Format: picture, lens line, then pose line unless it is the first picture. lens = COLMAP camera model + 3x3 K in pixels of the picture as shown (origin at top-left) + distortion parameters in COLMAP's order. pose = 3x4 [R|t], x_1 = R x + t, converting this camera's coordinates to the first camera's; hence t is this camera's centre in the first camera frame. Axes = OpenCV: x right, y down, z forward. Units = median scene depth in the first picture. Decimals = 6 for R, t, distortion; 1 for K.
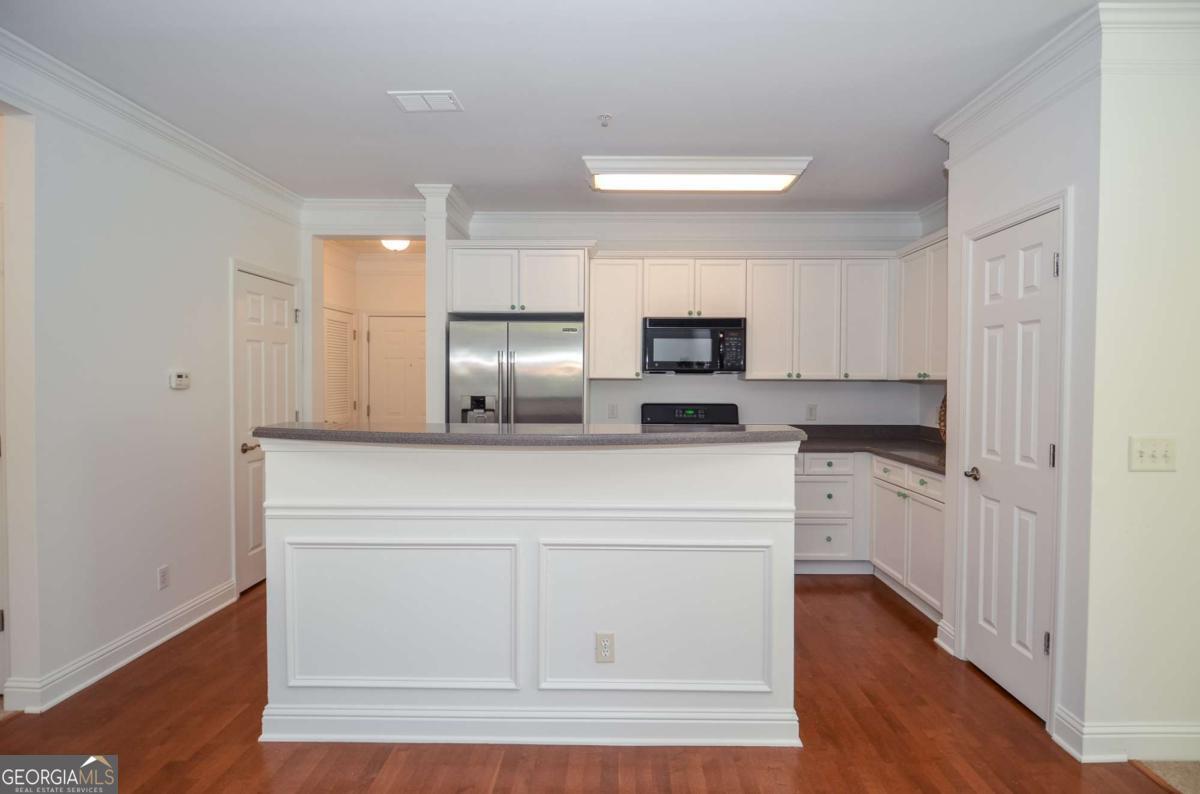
lens RADIAL K [[631.3, 0, 601.7], [0, 631.3, 390.9], [0, 0, 1]] dist [0.024503, -0.032823]
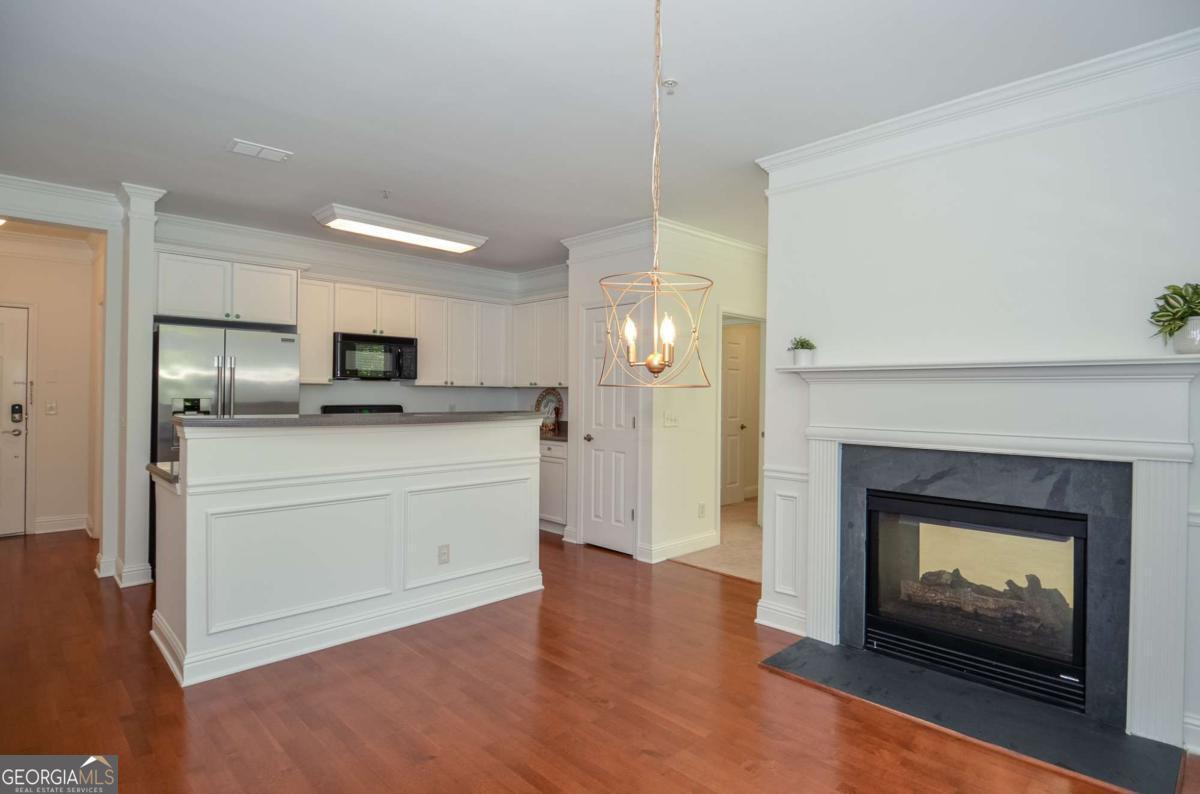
lens RADIAL K [[646.5, 0, 627.1], [0, 646.5, 391.4], [0, 0, 1]] dist [0.022779, -0.033168]
pose [[0.680209, 0.004320, 0.733005, -0.486599], [0.008023, 0.999879, -0.013338, 0.016315], [-0.732974, 0.014953, 0.680092, -0.240211]]
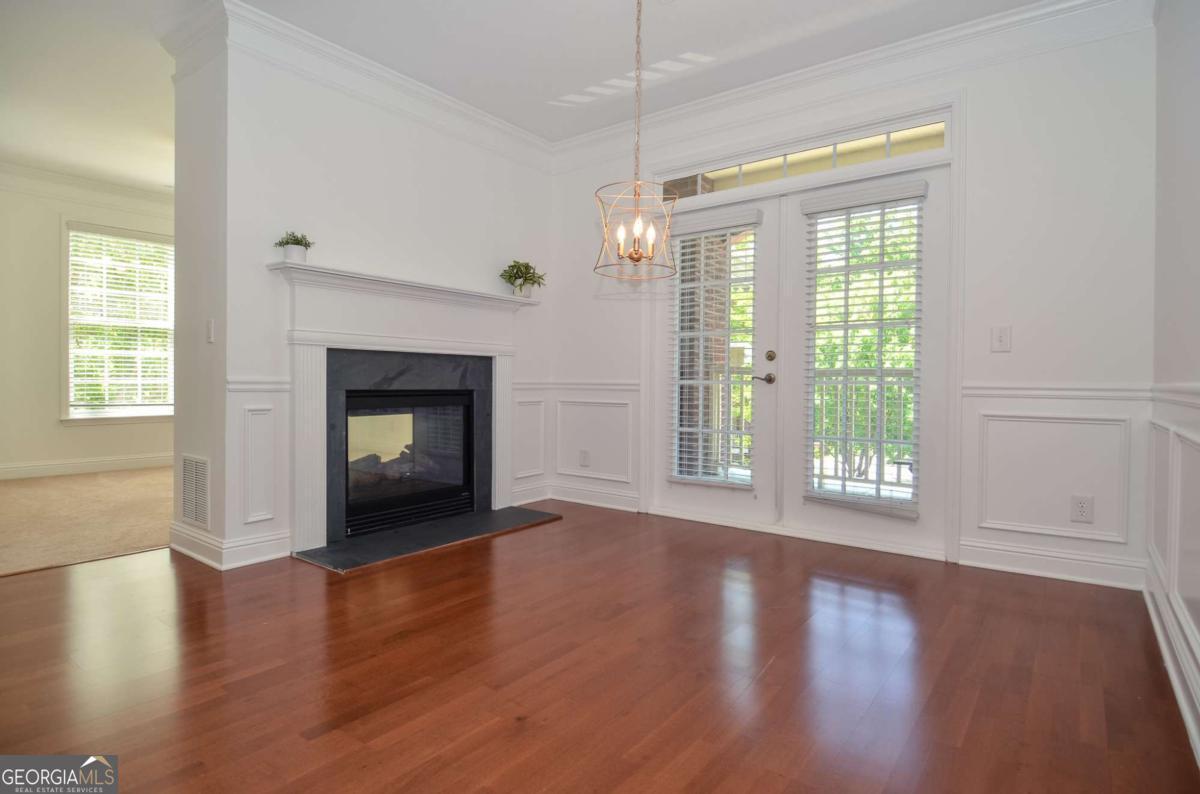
lens RADIAL K [[631.3, 0, 601.7], [0, 631.3, 390.9], [0, 0, 1]] dist [0.024503, -0.032823]
pose [[-0.809882, -0.041180, 0.585145, -0.456126], [-0.015714, 0.998698, 0.048535, 0.093132], [-0.586382, 0.030112, -0.809475, 0.687165]]
